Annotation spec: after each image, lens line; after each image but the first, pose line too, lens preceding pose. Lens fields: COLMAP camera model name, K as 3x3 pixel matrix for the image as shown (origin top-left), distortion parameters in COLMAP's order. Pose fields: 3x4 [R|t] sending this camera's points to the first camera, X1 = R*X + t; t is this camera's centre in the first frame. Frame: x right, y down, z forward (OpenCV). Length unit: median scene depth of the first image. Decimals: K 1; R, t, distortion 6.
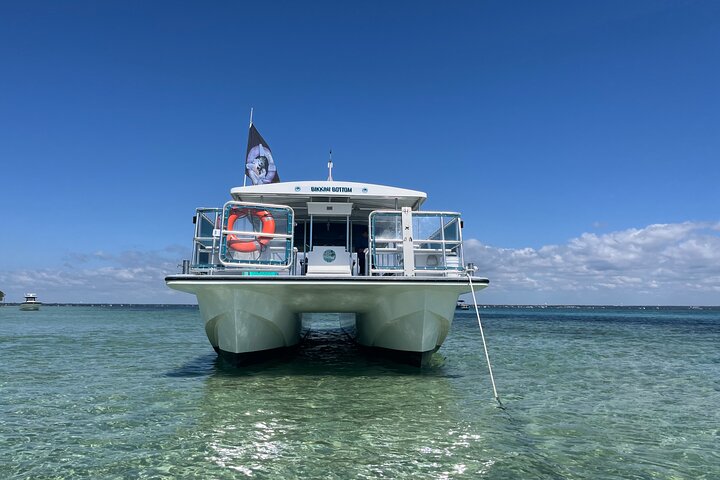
lens RADIAL K [[537.7, 0, 359.8], [0, 537.7, 225.7], [0, 0, 1]] dist [0.000017, -0.002341]
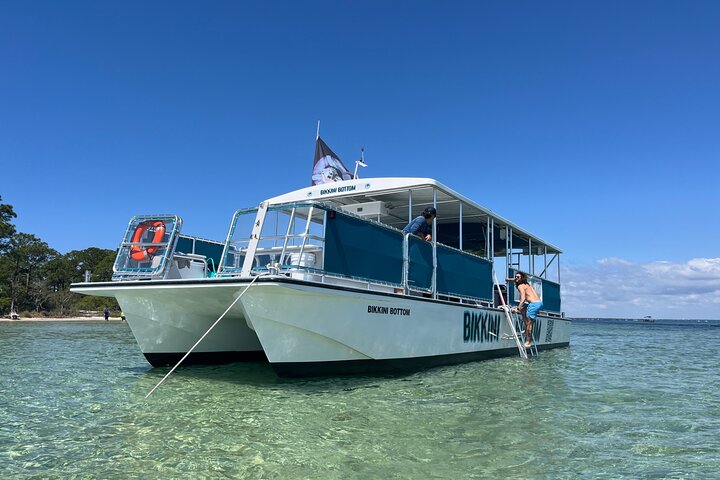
lens RADIAL K [[537.7, 0, 359.8], [0, 537.7, 225.7], [0, 0, 1]] dist [0.000017, -0.002341]
pose [[0.775545, -0.091690, -0.624599, 0.559950], [0.075564, 0.995766, -0.052352, 0.047273], [0.626754, -0.006596, 0.779189, 0.287968]]
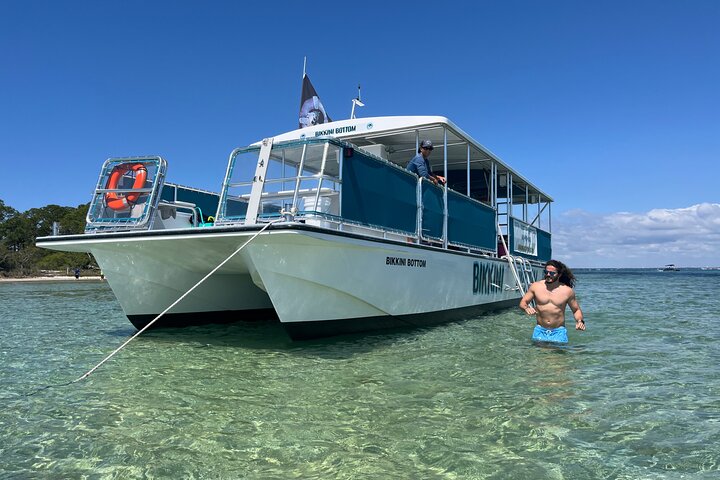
lens RADIAL K [[537.7, 0, 359.8], [0, 537.7, 225.7], [0, 0, 1]] dist [0.000017, -0.002341]
pose [[0.818548, -0.050367, -0.572226, 0.457400], [0.086344, 0.995619, 0.035877, 0.054164], [0.567912, -0.078775, 0.819311, 0.312969]]
